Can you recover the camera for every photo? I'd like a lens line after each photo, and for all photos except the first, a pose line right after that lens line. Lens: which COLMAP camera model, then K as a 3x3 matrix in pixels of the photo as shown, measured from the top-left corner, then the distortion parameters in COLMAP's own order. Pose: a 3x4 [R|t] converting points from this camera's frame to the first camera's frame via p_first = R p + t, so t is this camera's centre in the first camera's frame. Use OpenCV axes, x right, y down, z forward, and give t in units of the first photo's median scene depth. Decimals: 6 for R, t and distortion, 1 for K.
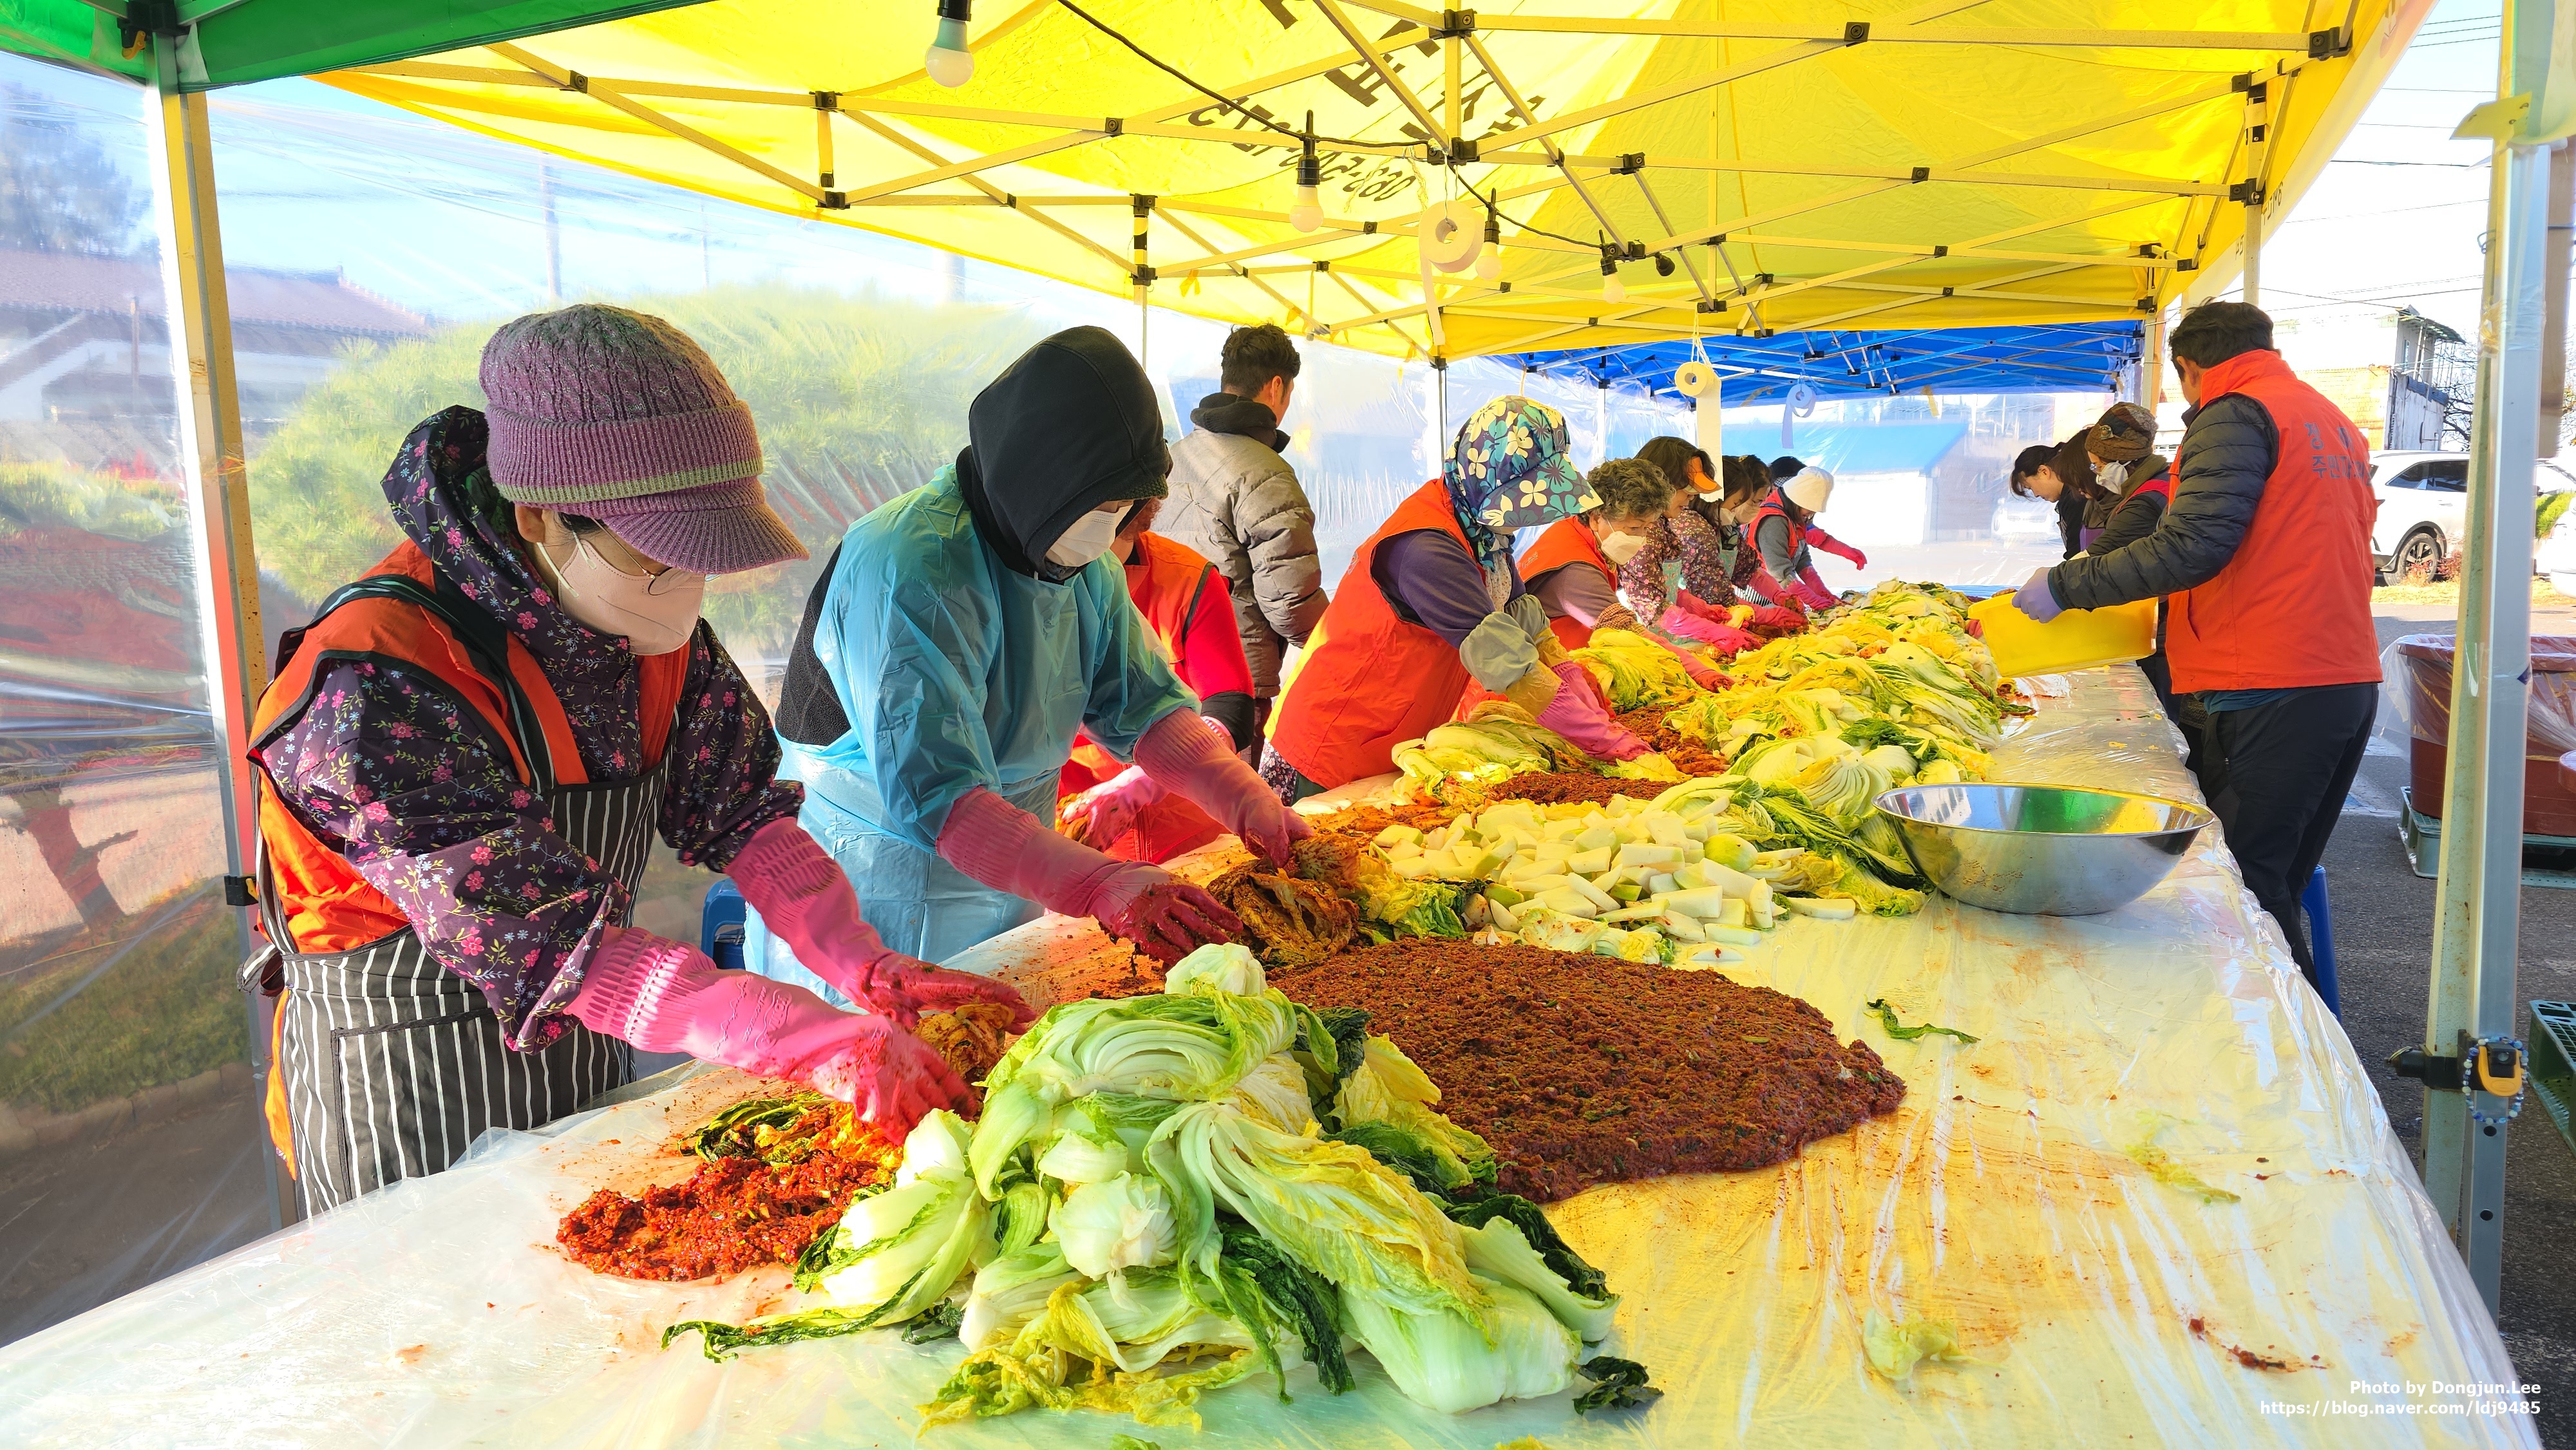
lens RADIAL K [[1616.5, 0, 1288.0], [0, 1616.5, 725.0], [0, 0, 1]] dist [0.084118, -0.073691]
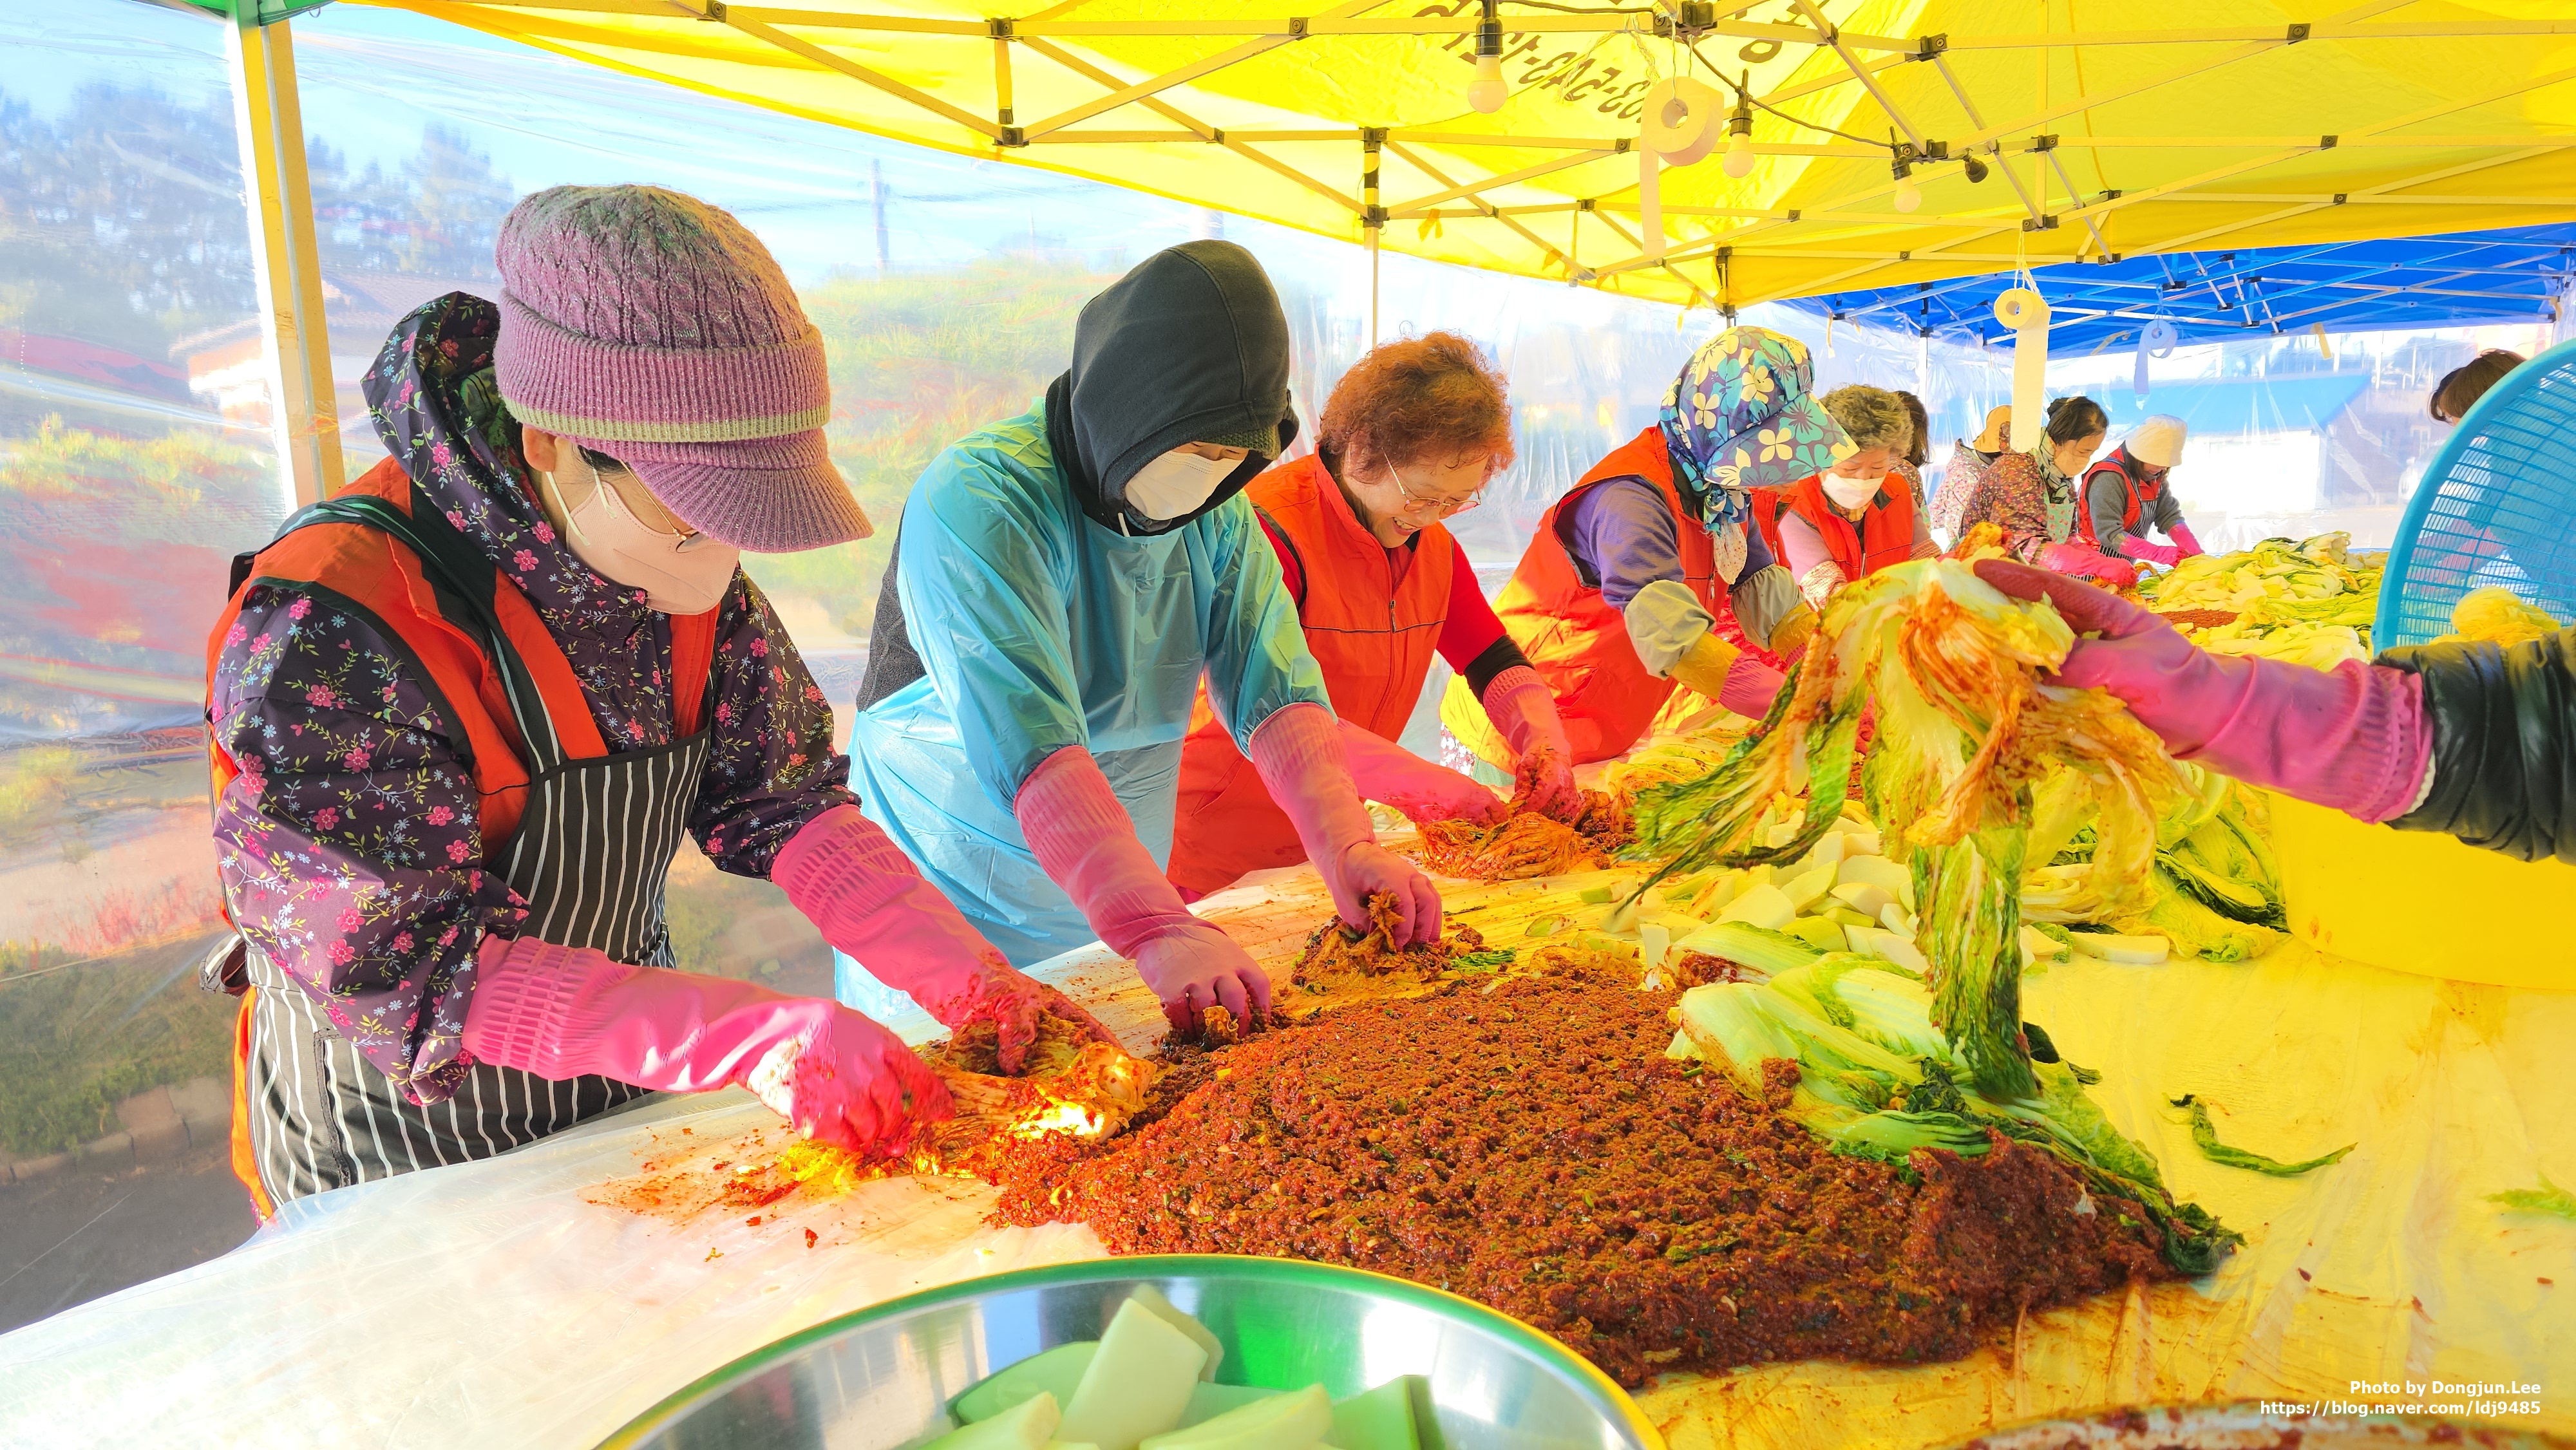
lens RADIAL K [[1594.7, 0, 1288.0], [0, 1594.7, 725.0], [0, 0, 1]] dist [0.060962, -0.063771]
pose [[0.981013, 0.007914, -0.193779, 0.046614], [-0.005678, 0.999911, 0.012089, 0.002796], [0.193857, -0.010759, 0.980971, 0.101396]]
